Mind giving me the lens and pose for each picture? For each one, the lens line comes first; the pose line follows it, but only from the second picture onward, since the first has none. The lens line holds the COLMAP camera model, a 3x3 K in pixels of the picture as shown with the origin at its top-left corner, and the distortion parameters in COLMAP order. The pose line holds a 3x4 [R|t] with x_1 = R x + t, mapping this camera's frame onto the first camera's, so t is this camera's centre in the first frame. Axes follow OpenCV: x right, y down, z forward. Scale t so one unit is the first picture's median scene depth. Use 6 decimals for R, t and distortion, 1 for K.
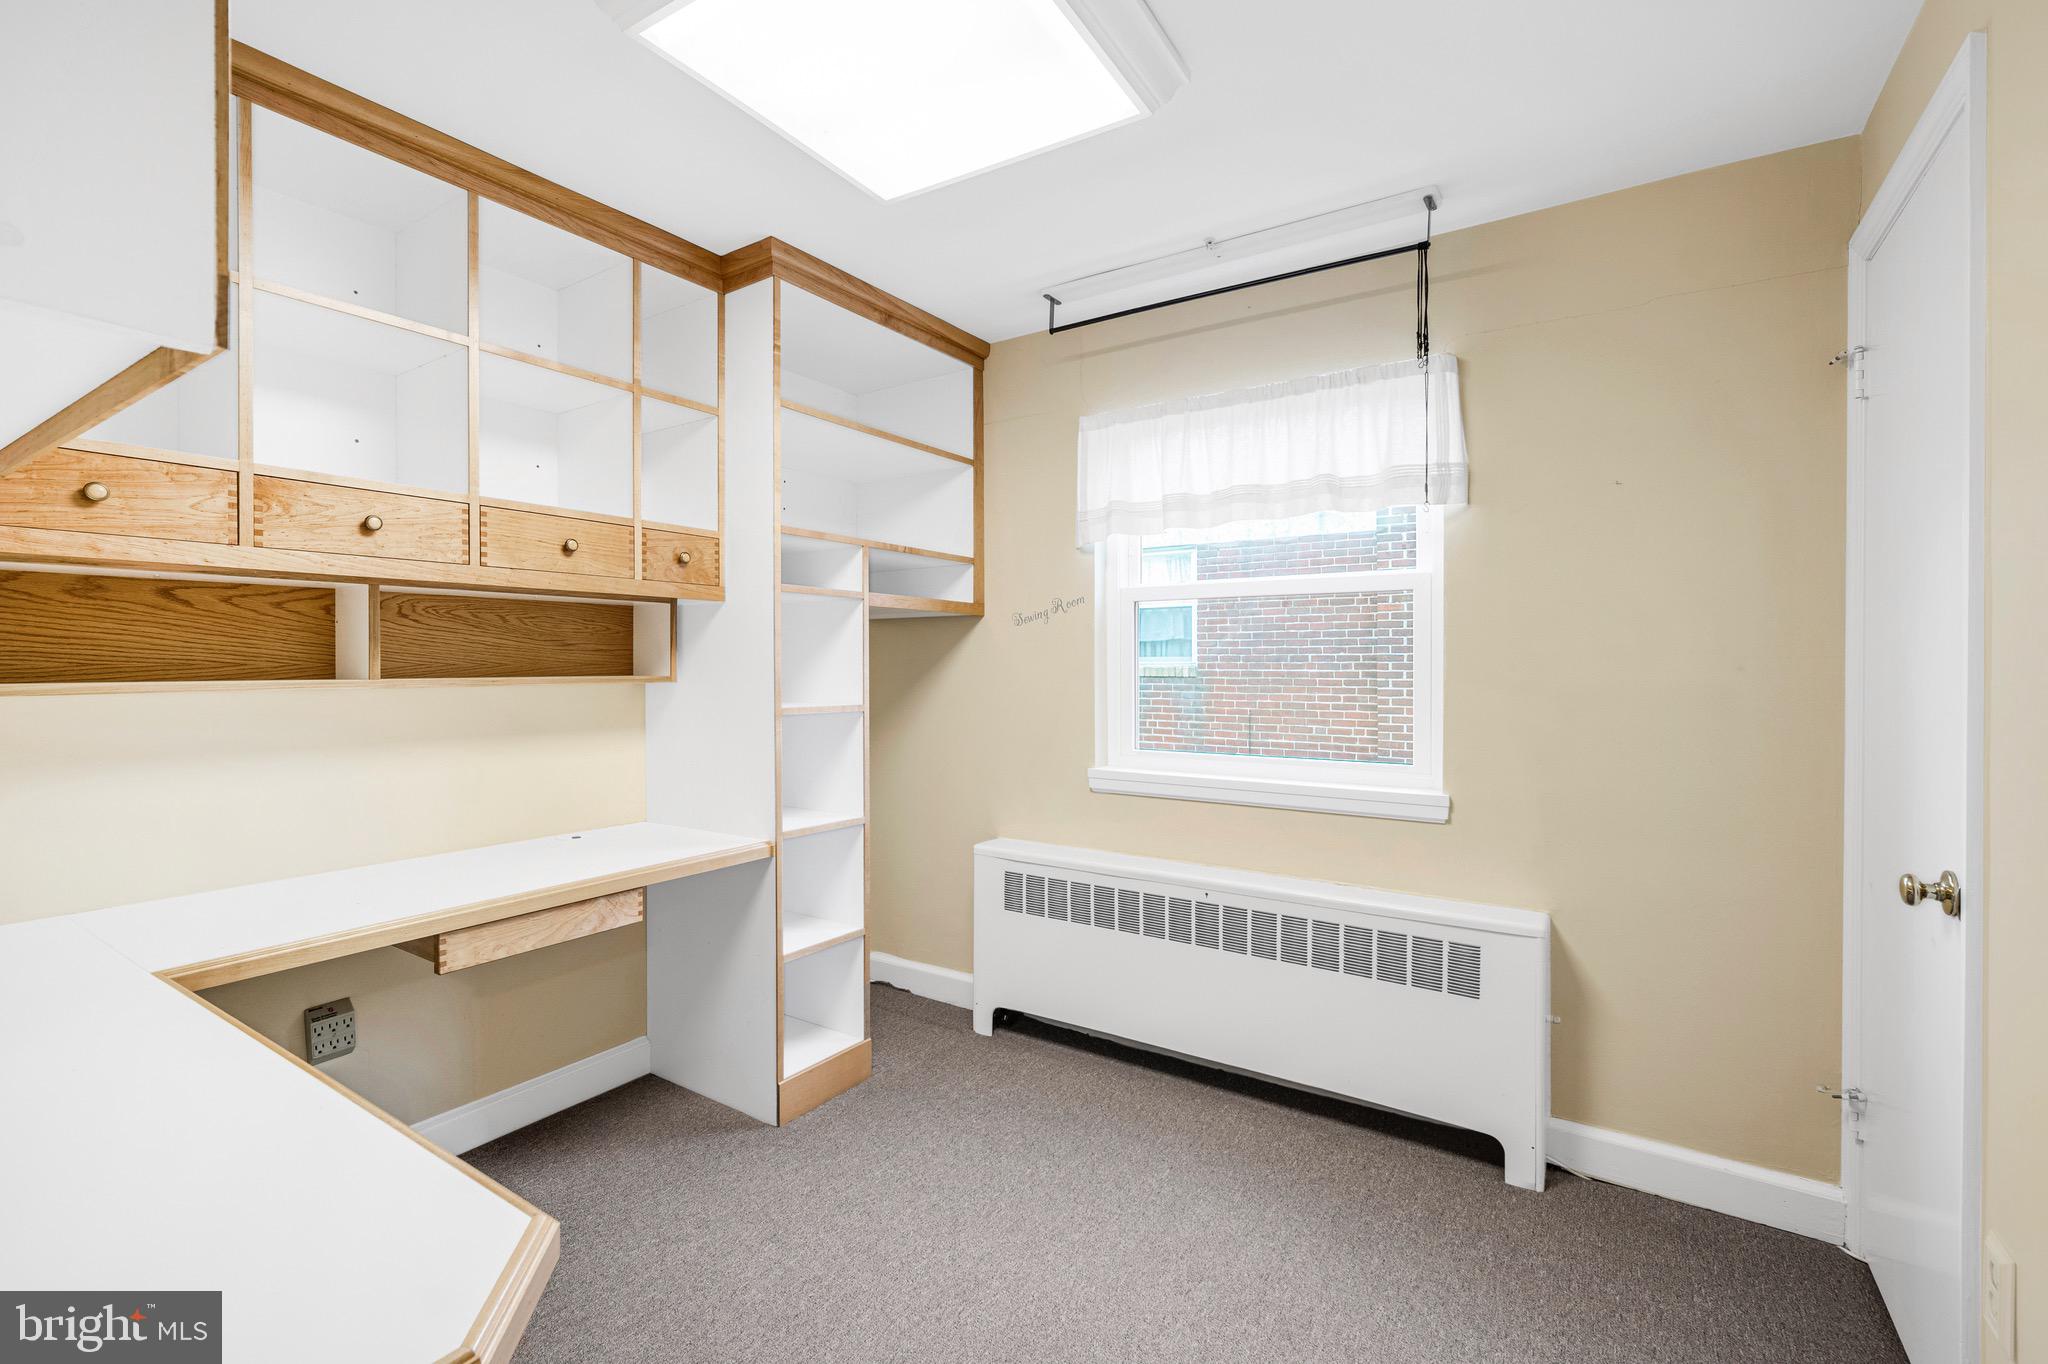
lens RADIAL K [[877.0, 0, 1030.9], [0, 877.0, 667.8], [0, 0, 1]] dist [-0.002584, 0.000688]
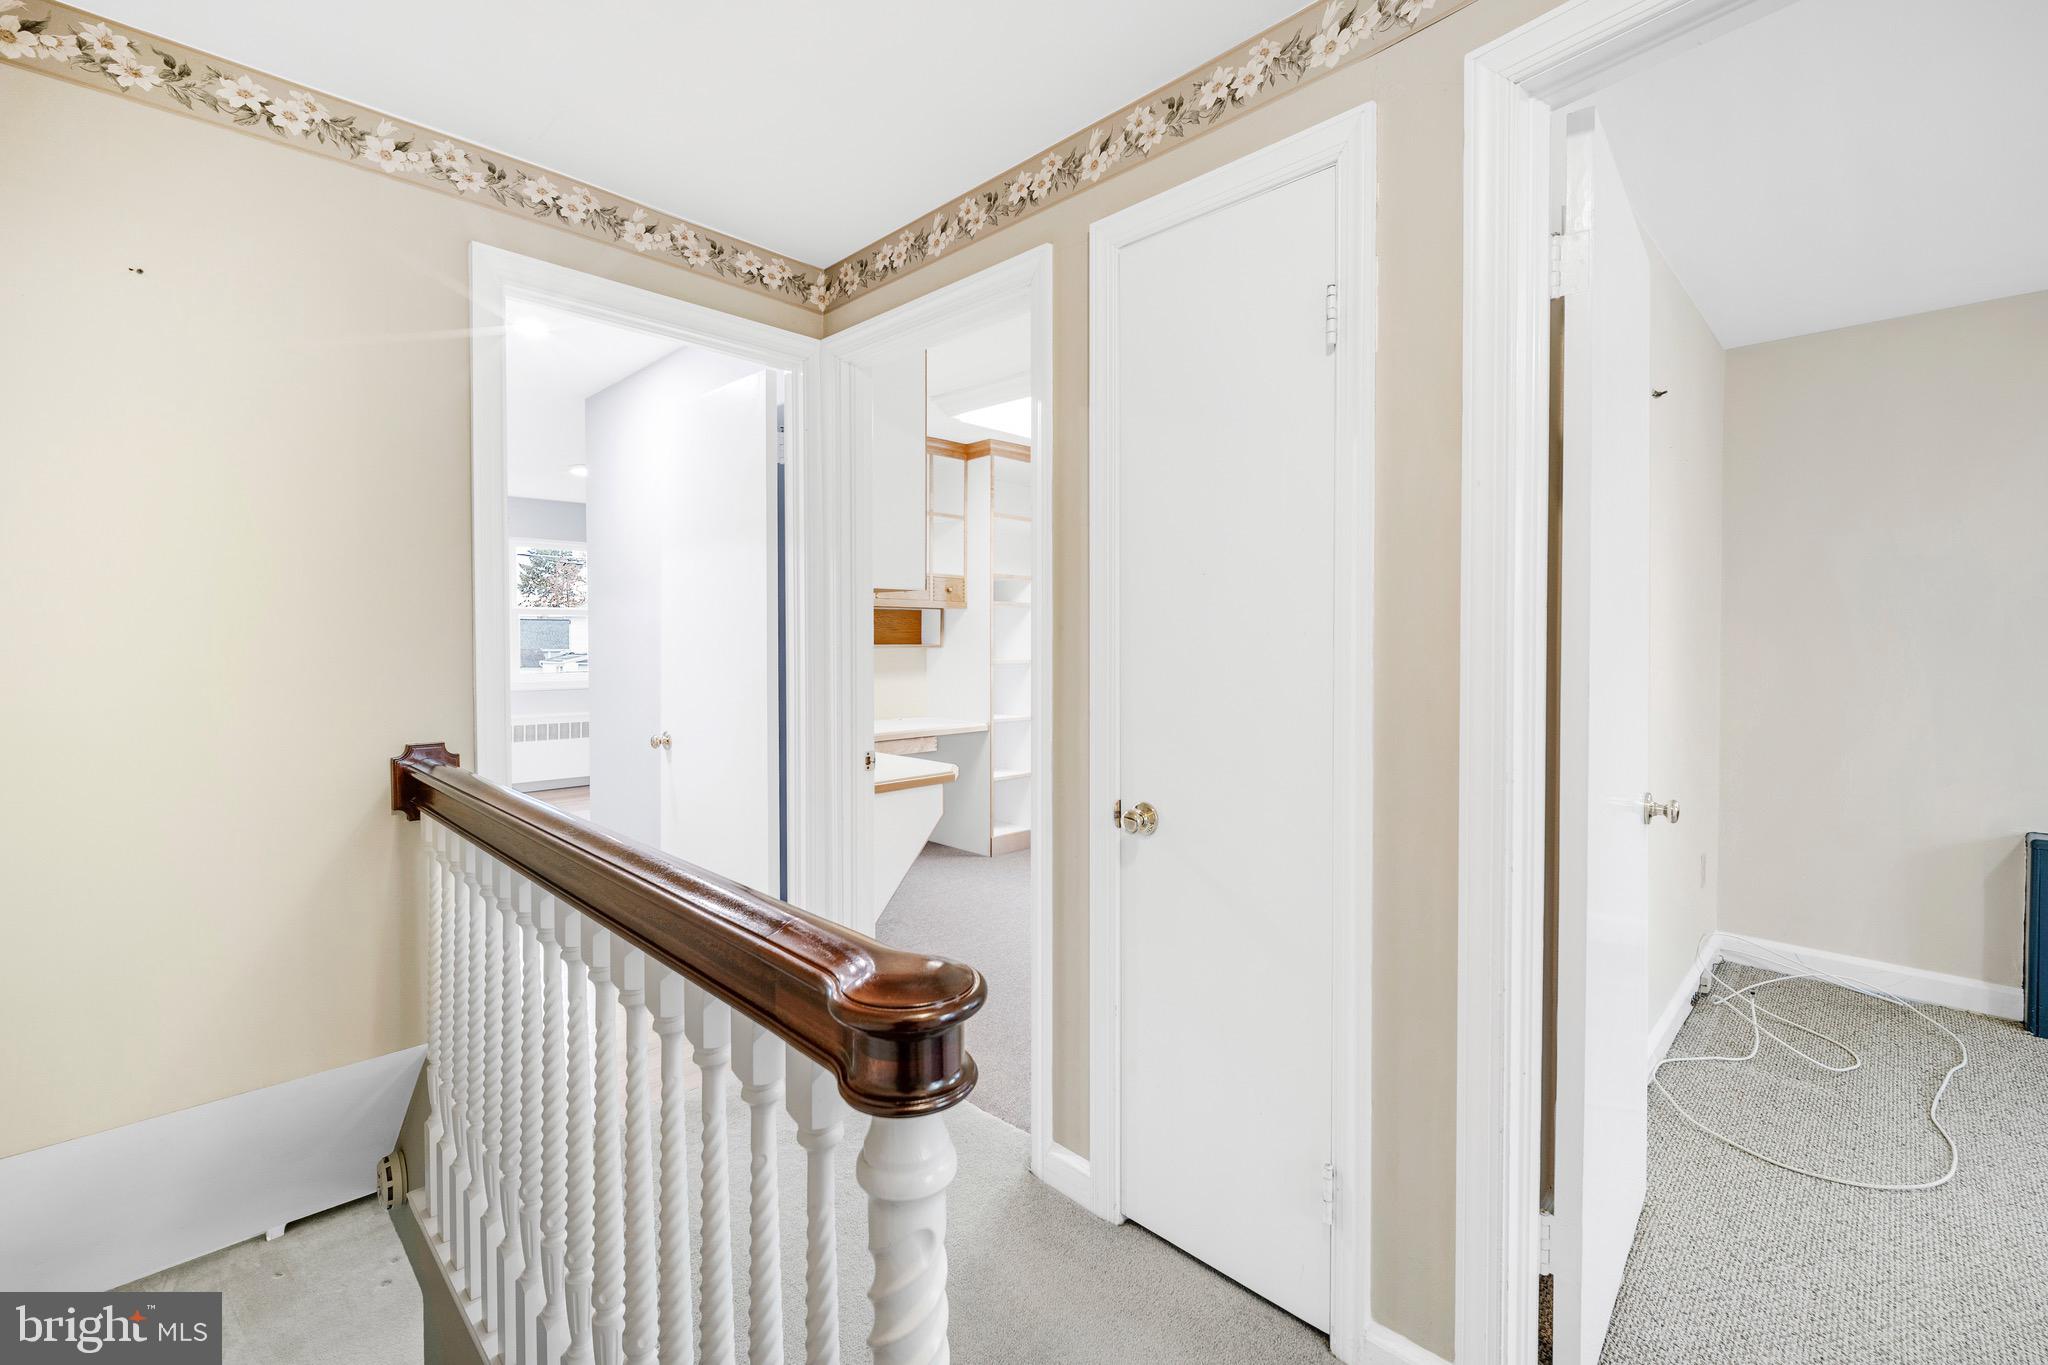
lens RADIAL K [[877.0, 0, 1036.9], [0, 877.0, 666.4], [0, 0, 1]] dist [-0.002584, 0.000688]
pose [[0.982245, 0.010437, -0.187314, 0.204798], [-0.006737, 0.999770, 0.020377, 0.016405], [0.187483, -0.018754, 0.982089, -1.015465]]
